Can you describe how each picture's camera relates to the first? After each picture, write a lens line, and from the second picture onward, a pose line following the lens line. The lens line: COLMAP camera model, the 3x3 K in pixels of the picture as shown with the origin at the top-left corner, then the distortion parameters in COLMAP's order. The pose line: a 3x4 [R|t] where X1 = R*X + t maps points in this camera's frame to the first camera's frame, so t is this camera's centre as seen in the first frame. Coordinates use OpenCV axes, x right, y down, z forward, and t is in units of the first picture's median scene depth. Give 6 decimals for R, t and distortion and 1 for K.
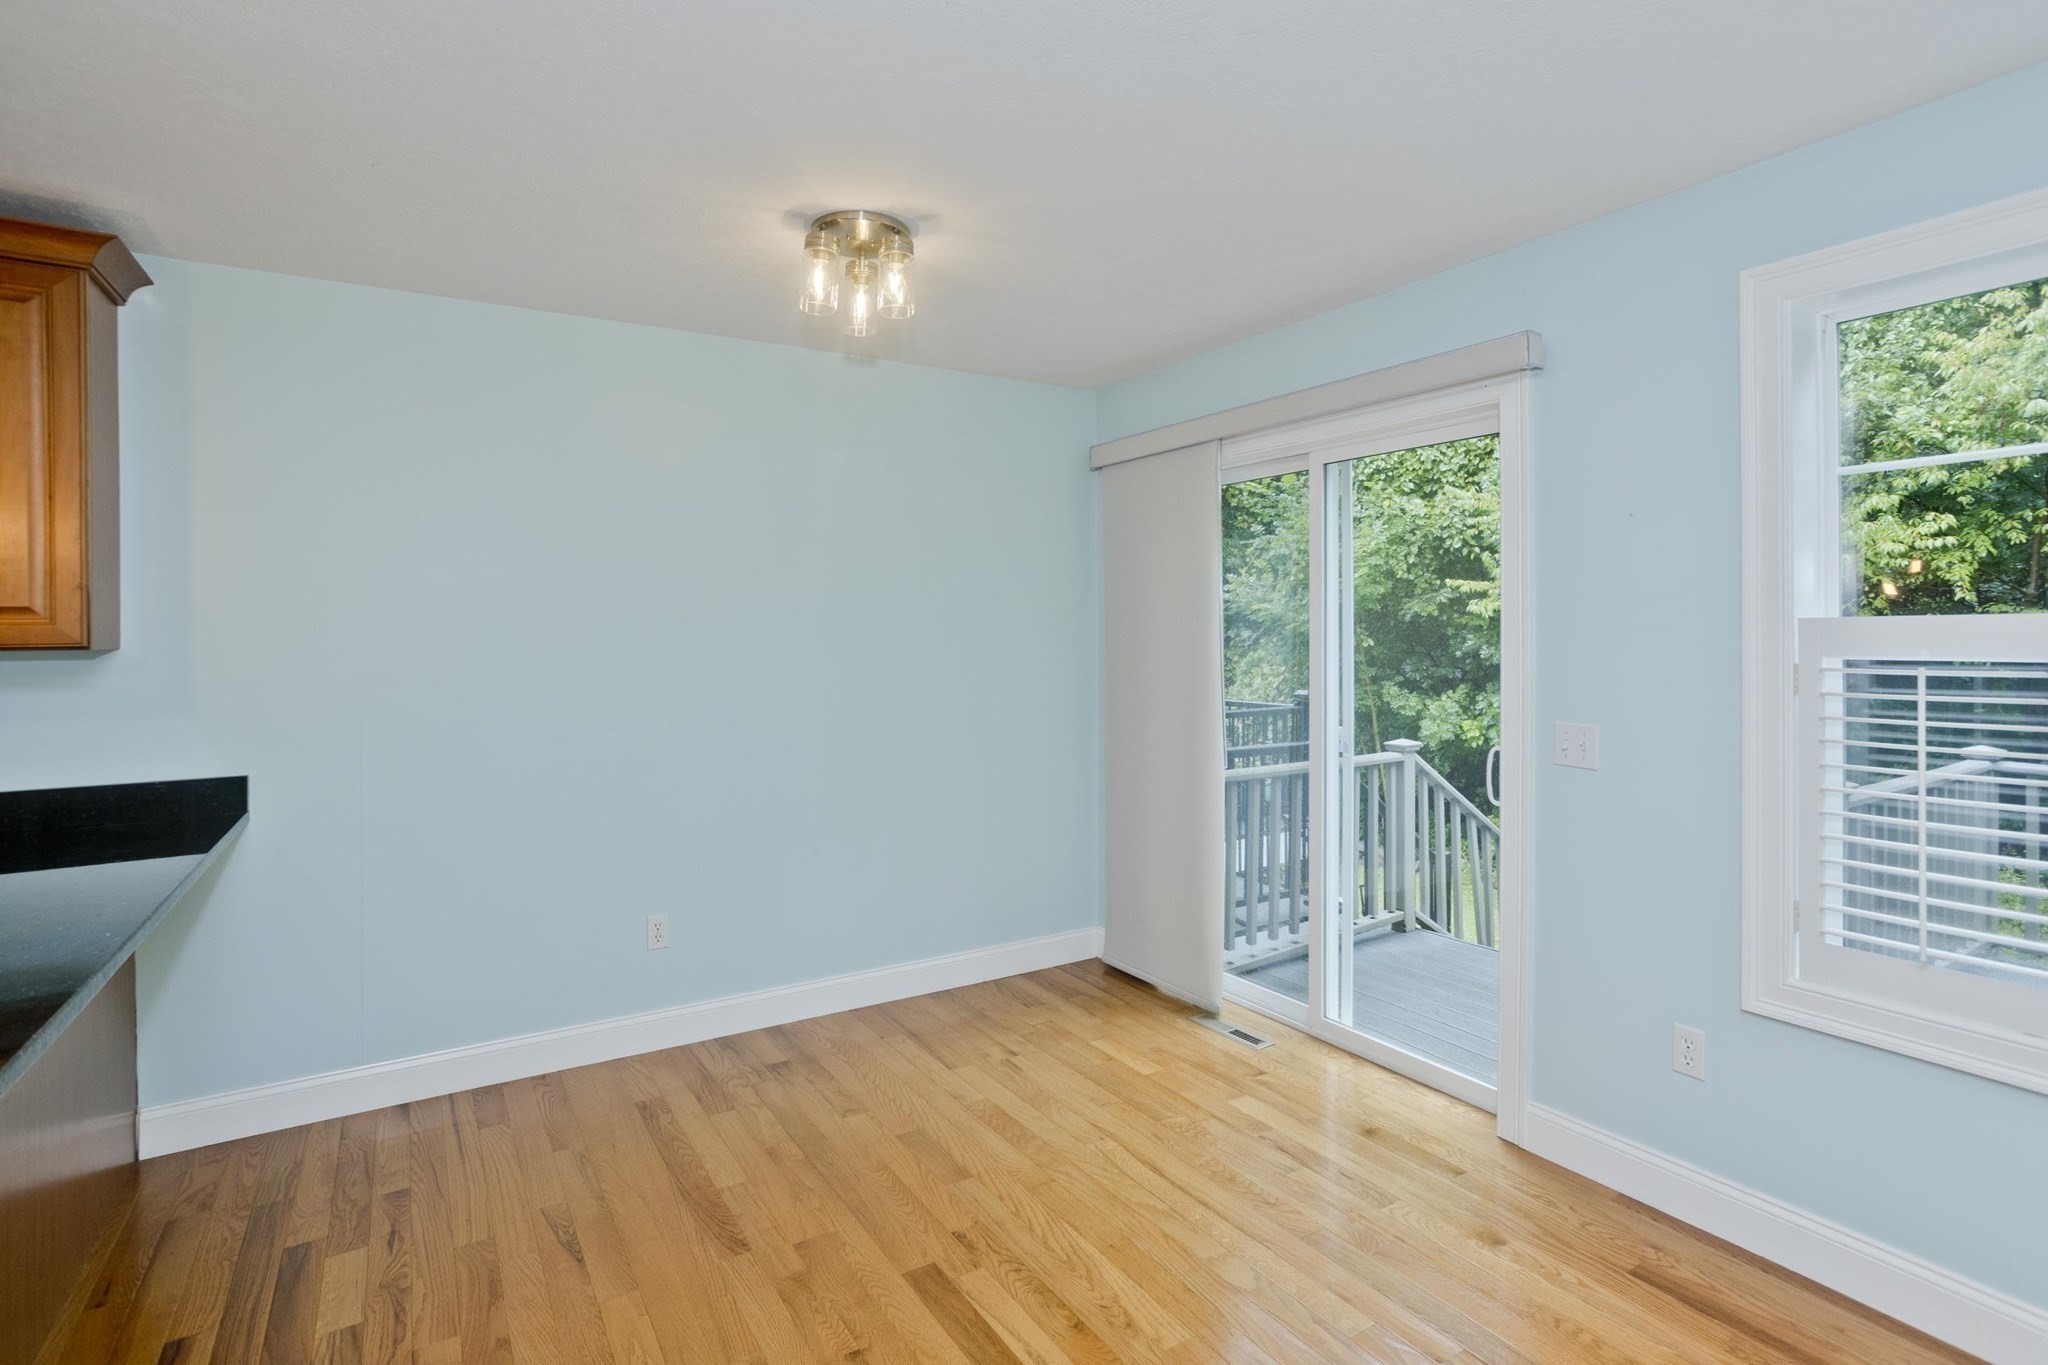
lens RADIAL K [[1003.7, 0, 1025.8], [0, 1003.7, 625.0], [0, 0, 1]] dist [-0.040302, 0.022245]
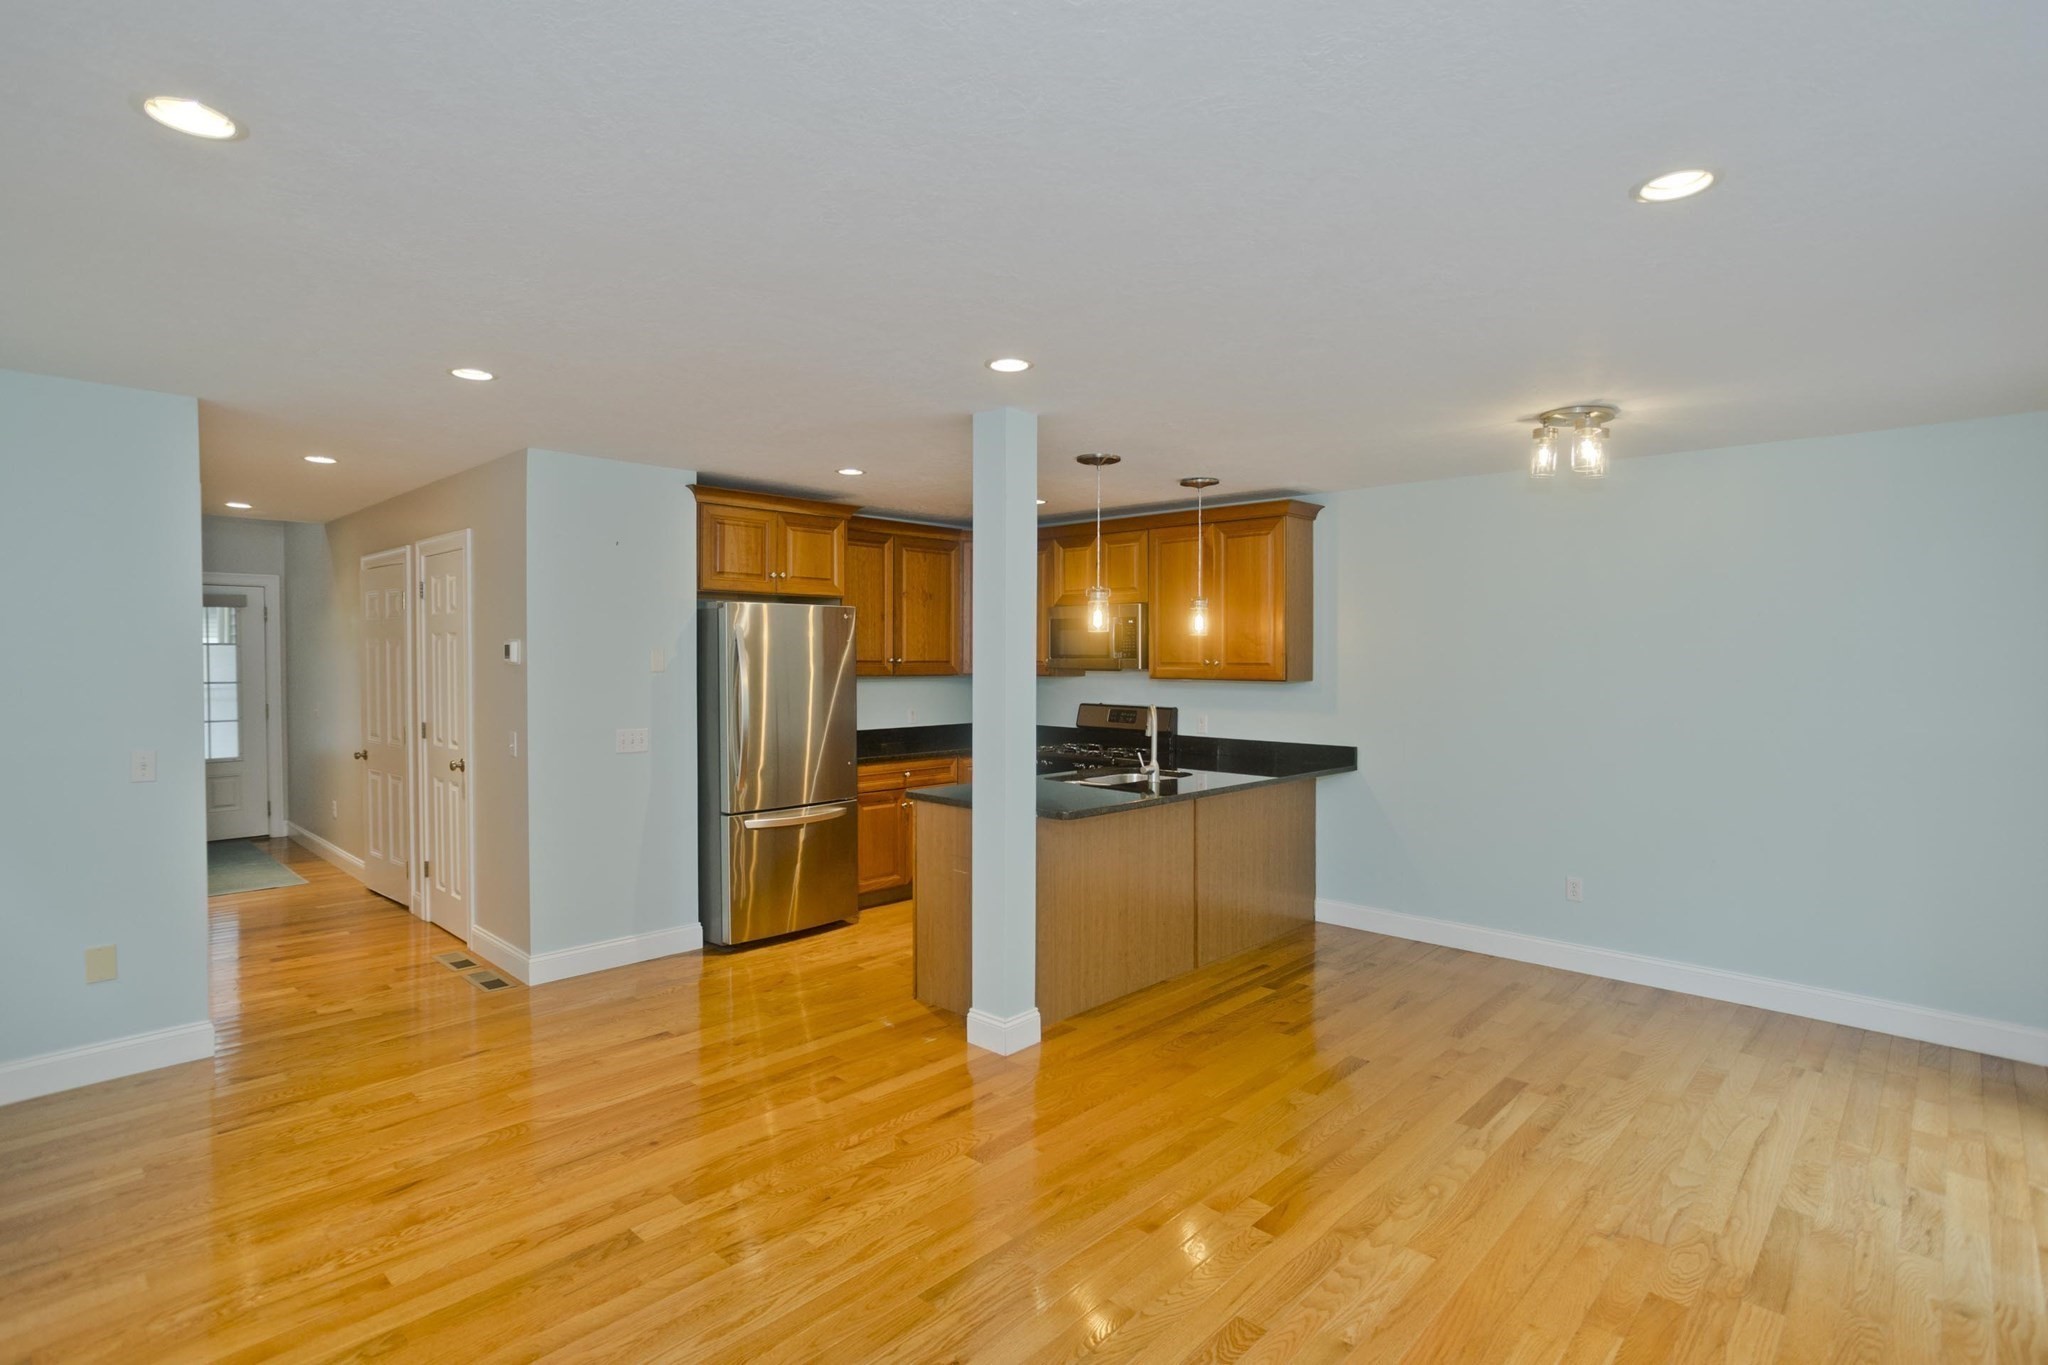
lens RADIAL K [[1003.7, 0, 1005.7], [0, 1003.7, 676.3], [0, 0, 1]] dist [-0.040302, 0.022245]
pose [[0.233576, 0.026359, -0.971981, 0.985451], [0.003468, 0.999604, 0.027942, -0.047165], [0.972332, -0.009898, 0.233392, -0.147436]]
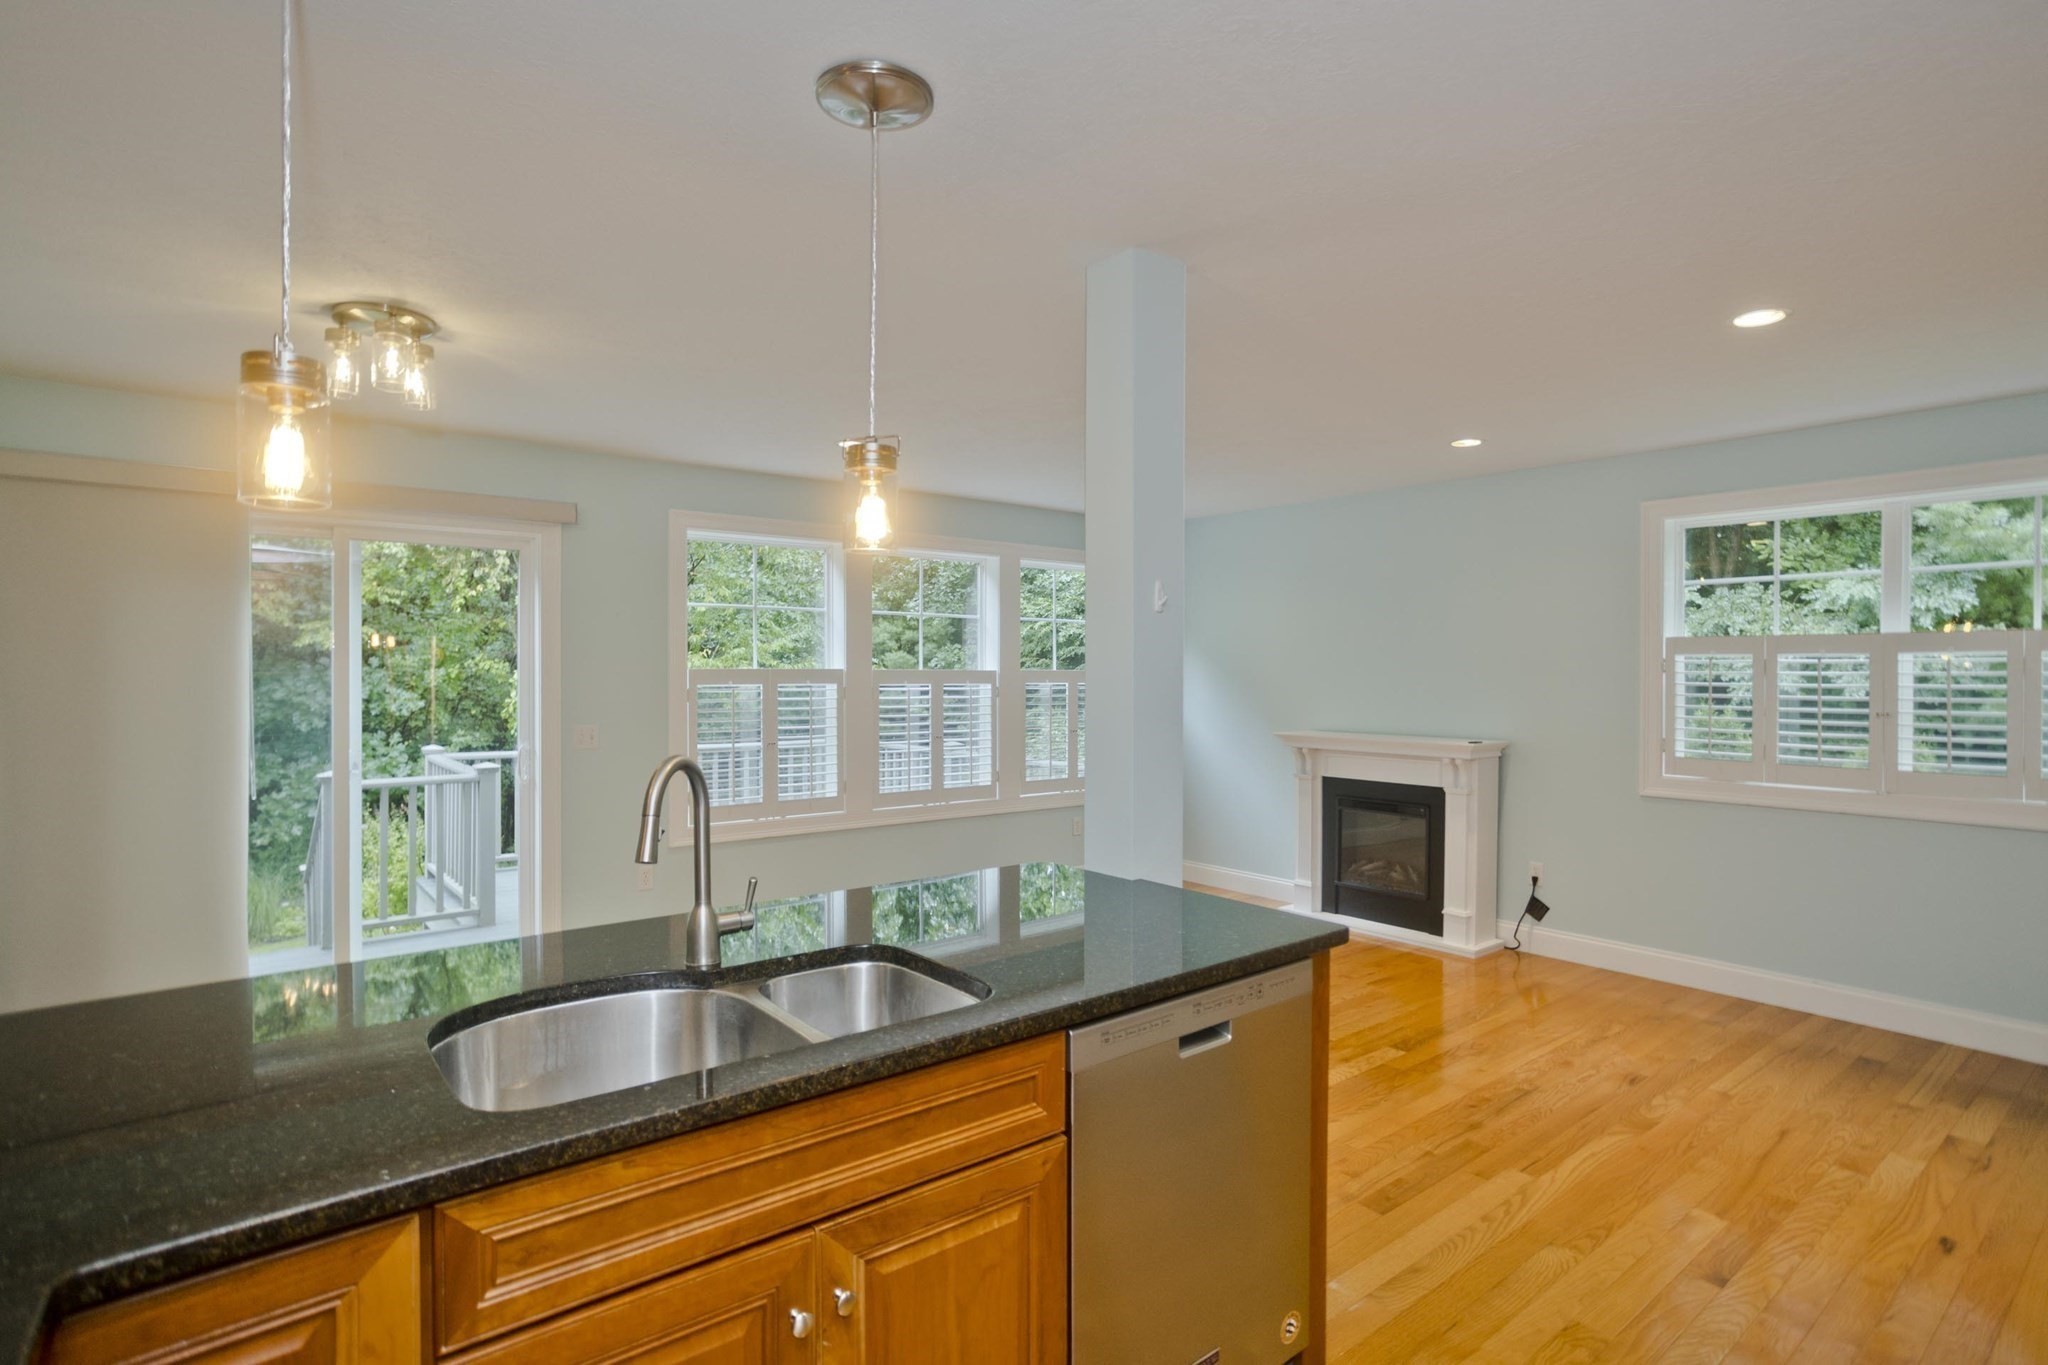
lens RADIAL K [[1003.7, 0, 1020.3], [0, 1003.7, 704.9], [0, 0, 1]] dist [-0.040302, 0.022245]
pose [[-0.104872, -0.029368, 0.994052, -1.272578], [-0.006655, 0.999562, 0.028828, -0.001690], [-0.994463, -0.003592, -0.105022, 0.384872]]
